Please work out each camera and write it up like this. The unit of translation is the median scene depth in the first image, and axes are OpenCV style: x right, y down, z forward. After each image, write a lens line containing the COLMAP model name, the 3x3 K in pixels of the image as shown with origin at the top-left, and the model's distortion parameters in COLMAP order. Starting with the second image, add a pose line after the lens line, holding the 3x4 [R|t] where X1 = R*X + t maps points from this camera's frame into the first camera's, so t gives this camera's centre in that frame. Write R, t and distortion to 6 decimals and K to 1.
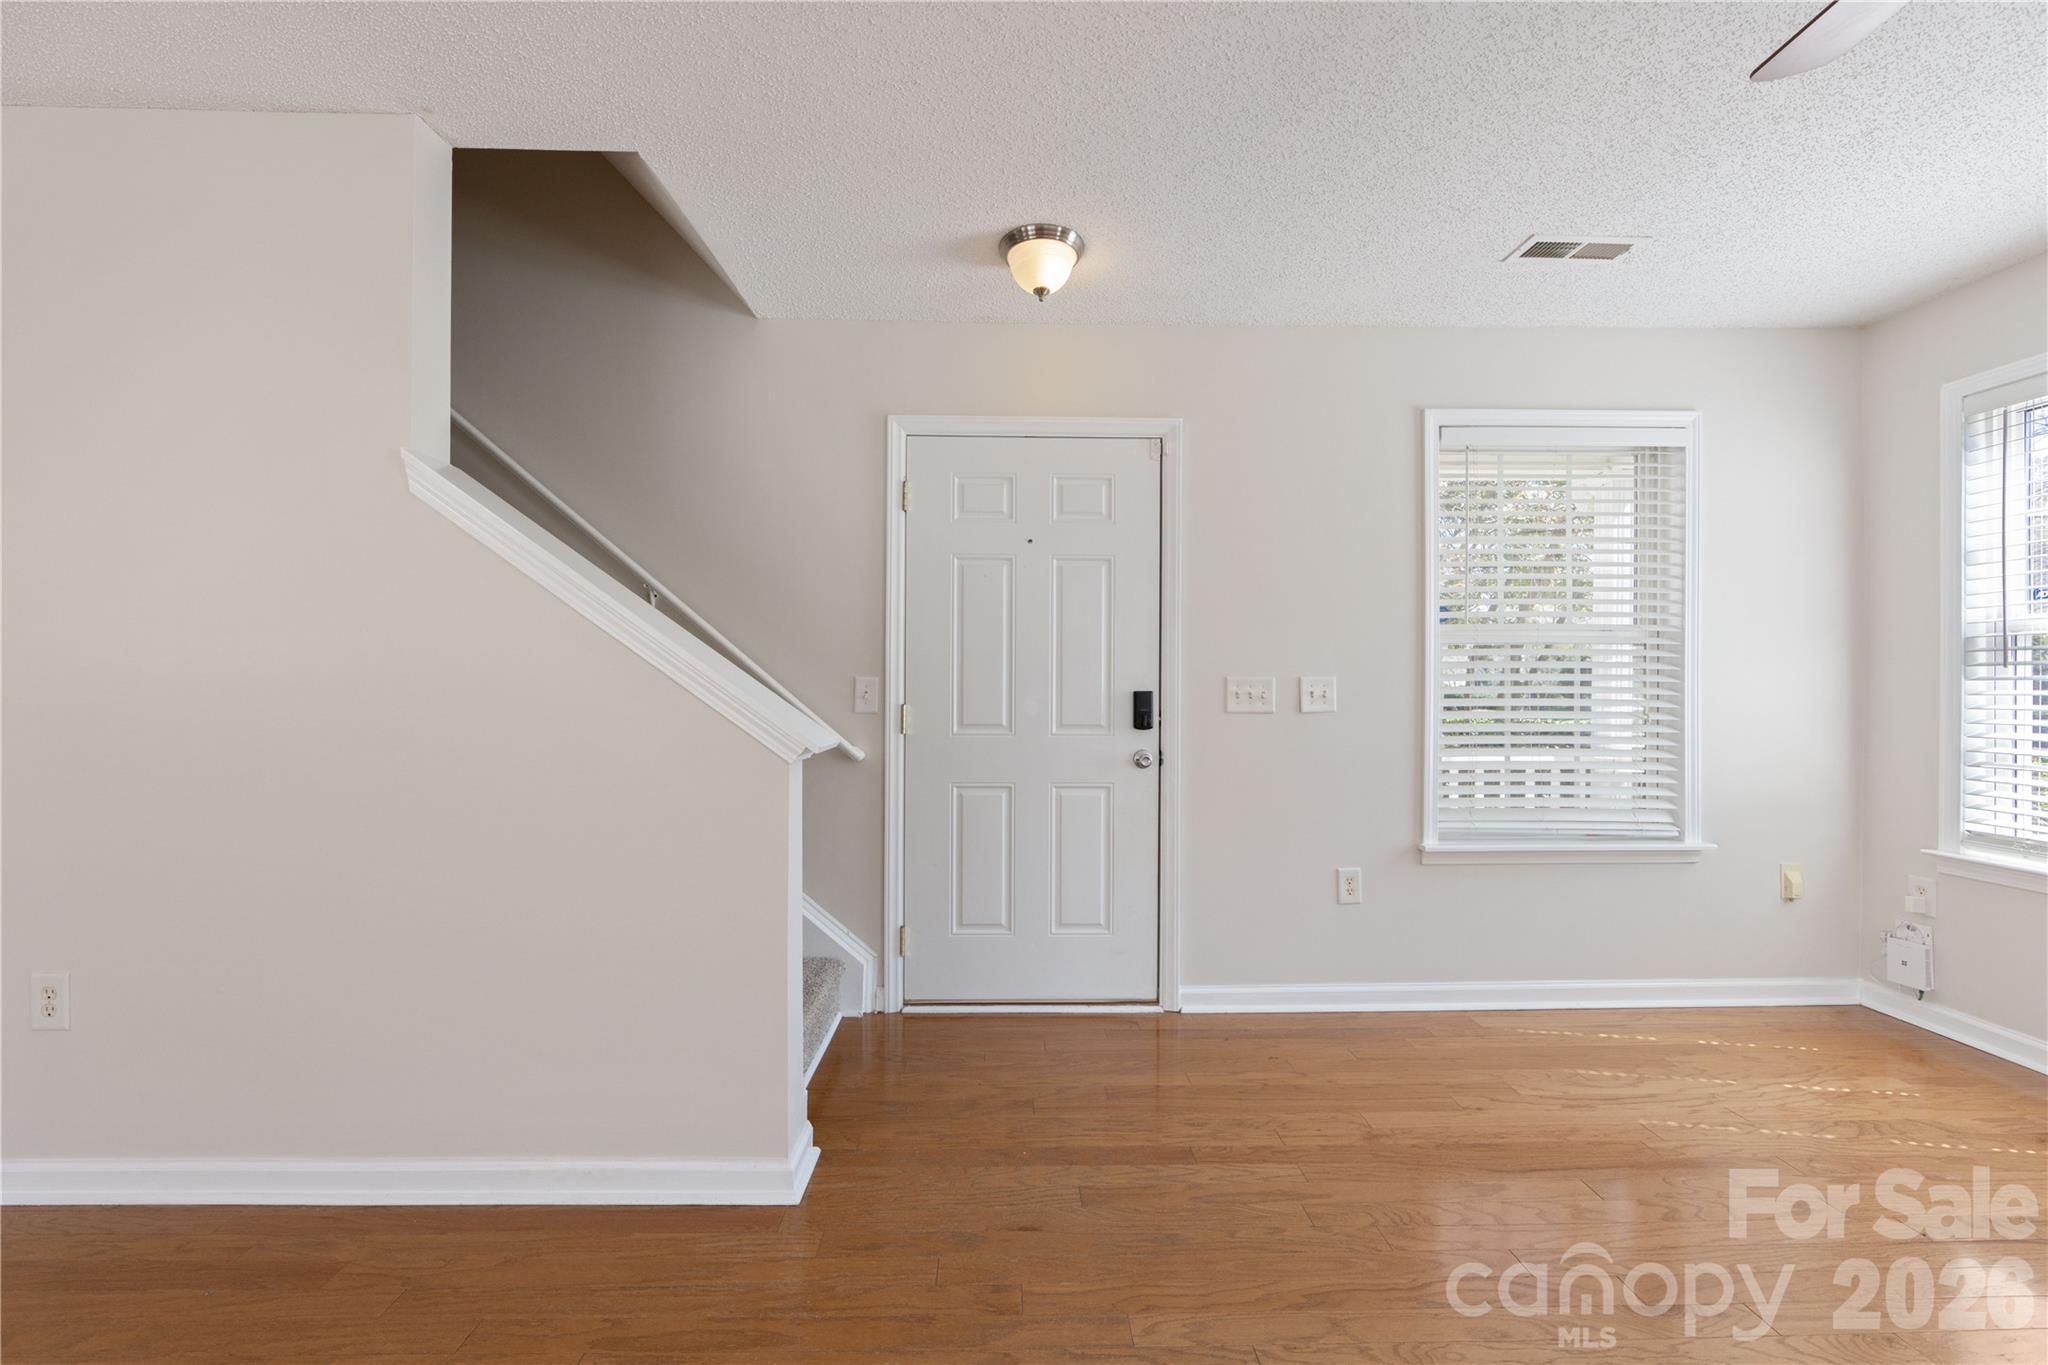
lens RADIAL K [[805.1, 0, 1022.3], [0, 805.1, 689.2], [0, 0, 1]] dist [-0.002736, -0.001146]
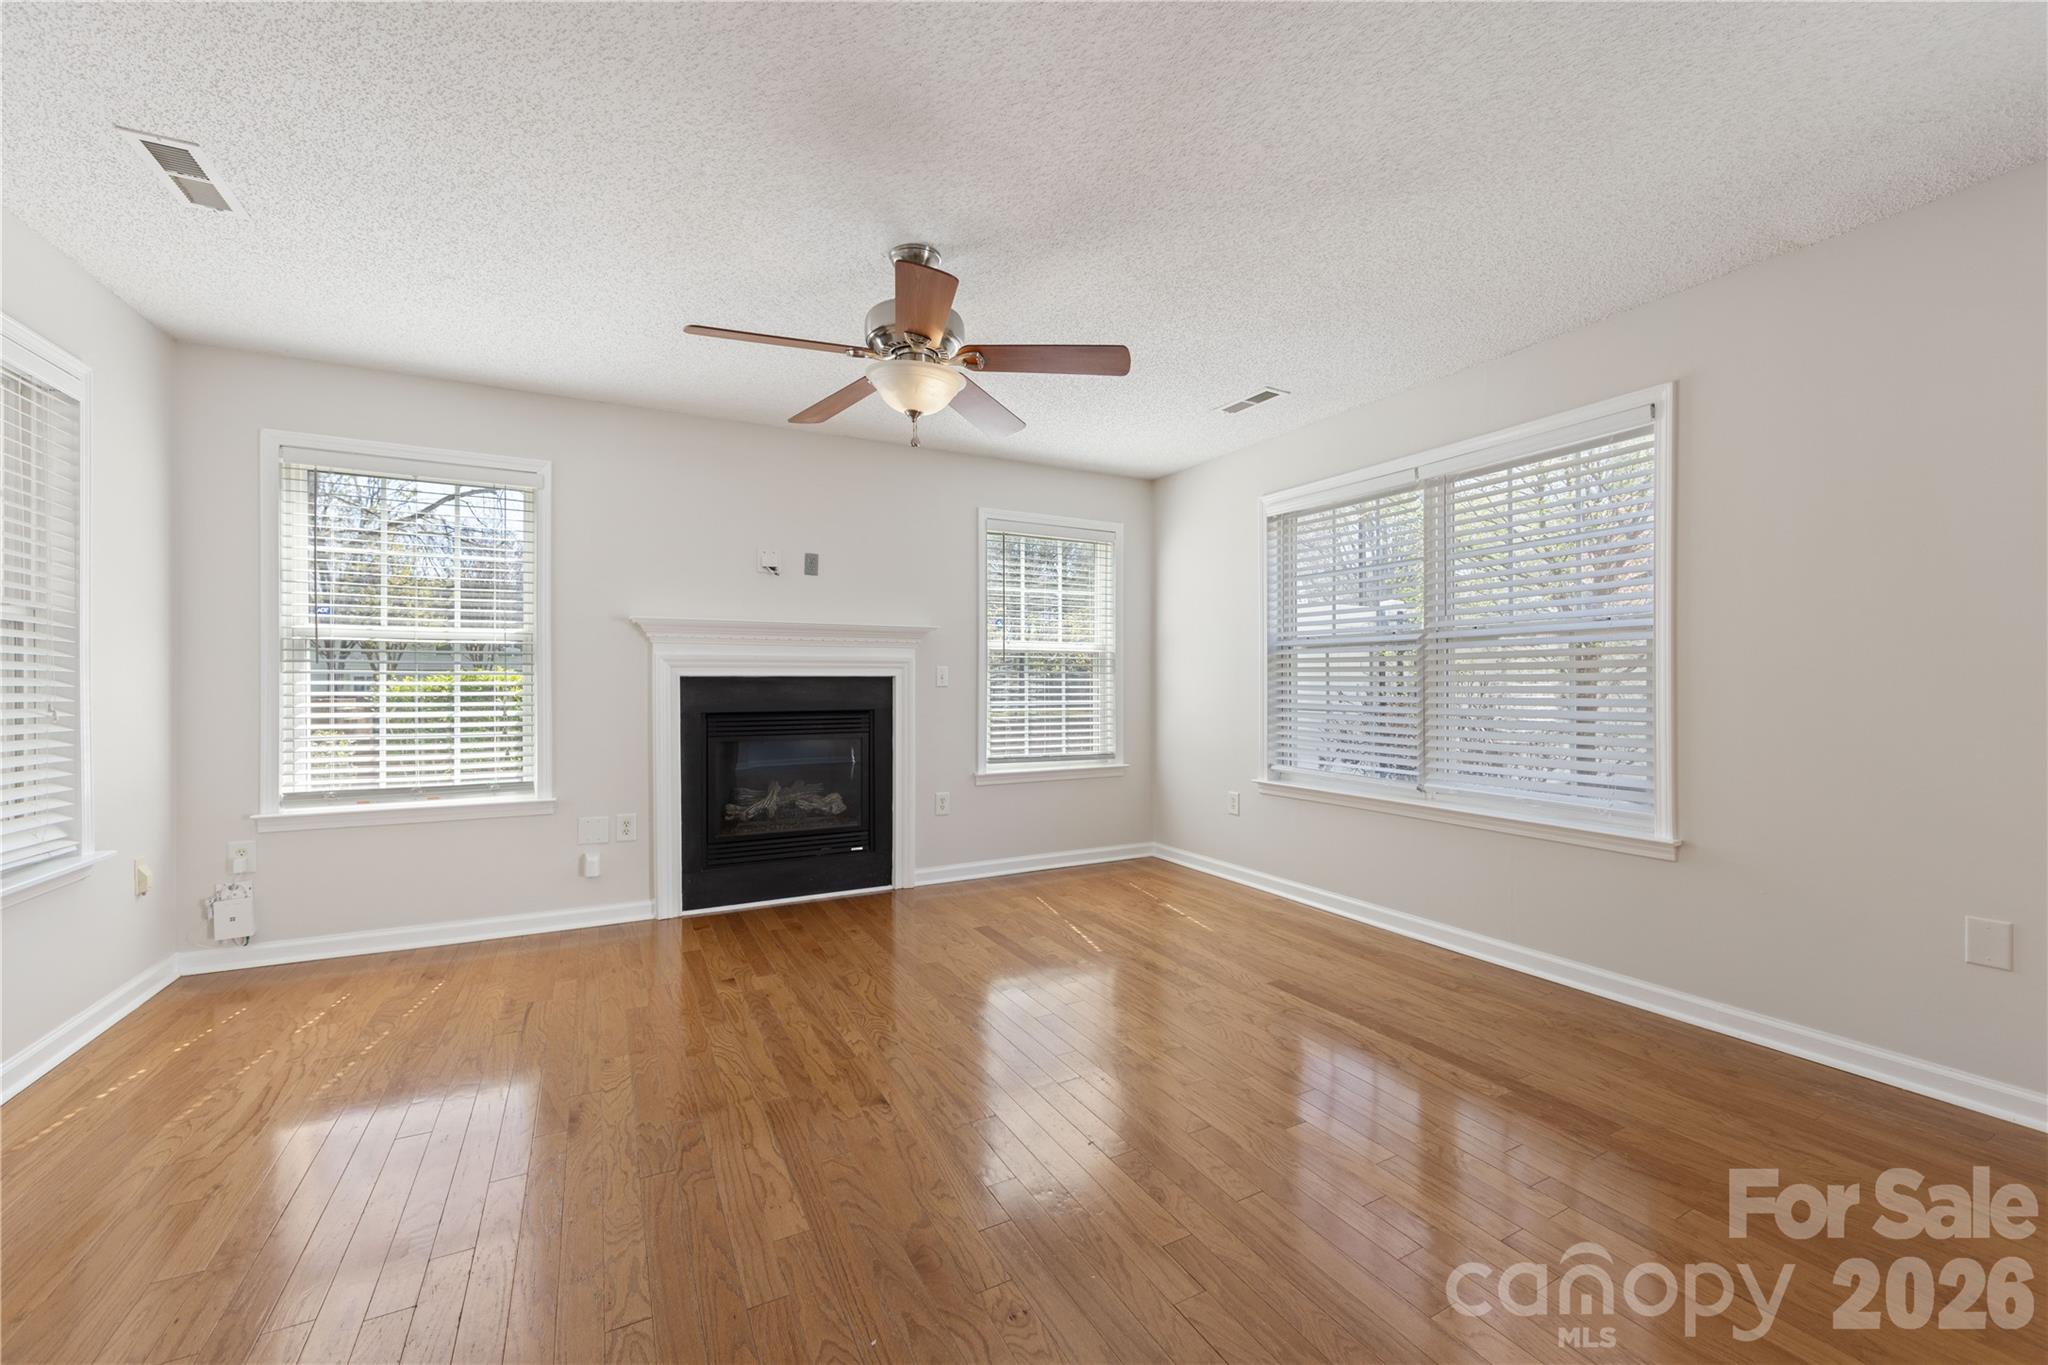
lens RADIAL K [[805.1, 0, 1024.8], [0, 805.1, 681.2], [0, 0, 1]] dist [-0.002736, -0.001146]
pose [[-0.451109, 0.000146, 0.892469, -0.416678], [0.005441, 0.999982, 0.002587, 0.004641], [-0.892452, 0.006023, -0.451102, 0.486930]]
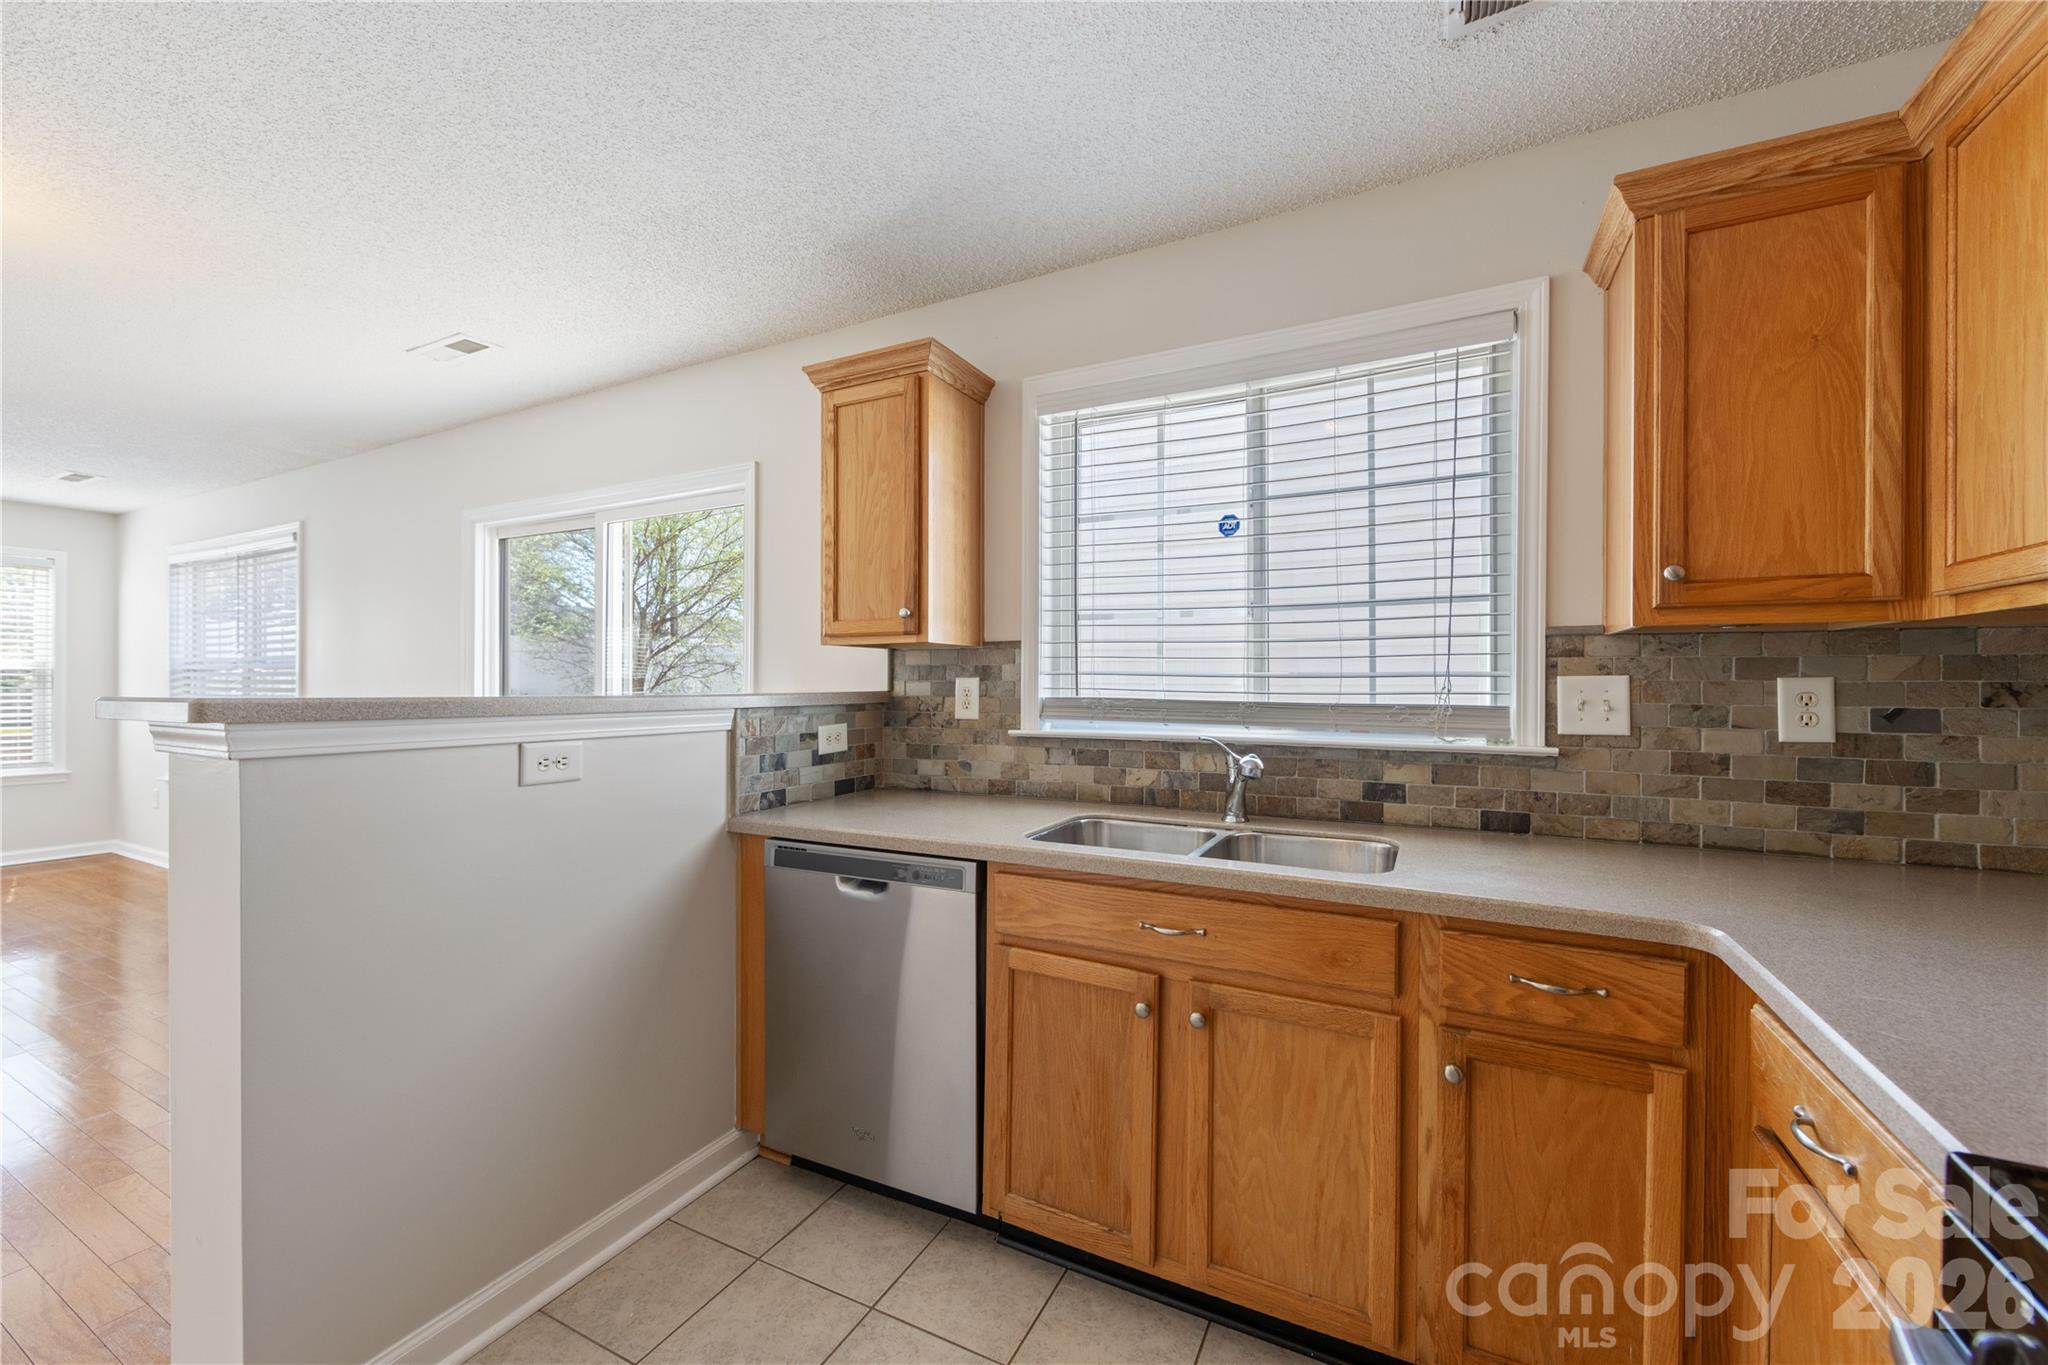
lens RADIAL K [[805.1, 0, 1016.8], [0, 805.1, 682.6], [0, 0, 1]] dist [-0.002736, -0.001146]
pose [[-0.878268, -0.008043, 0.478101, -1.905558], [-0.005462, 0.999962, 0.006789, -0.046482], [-0.478138, 0.003351, -0.878278, 0.084910]]
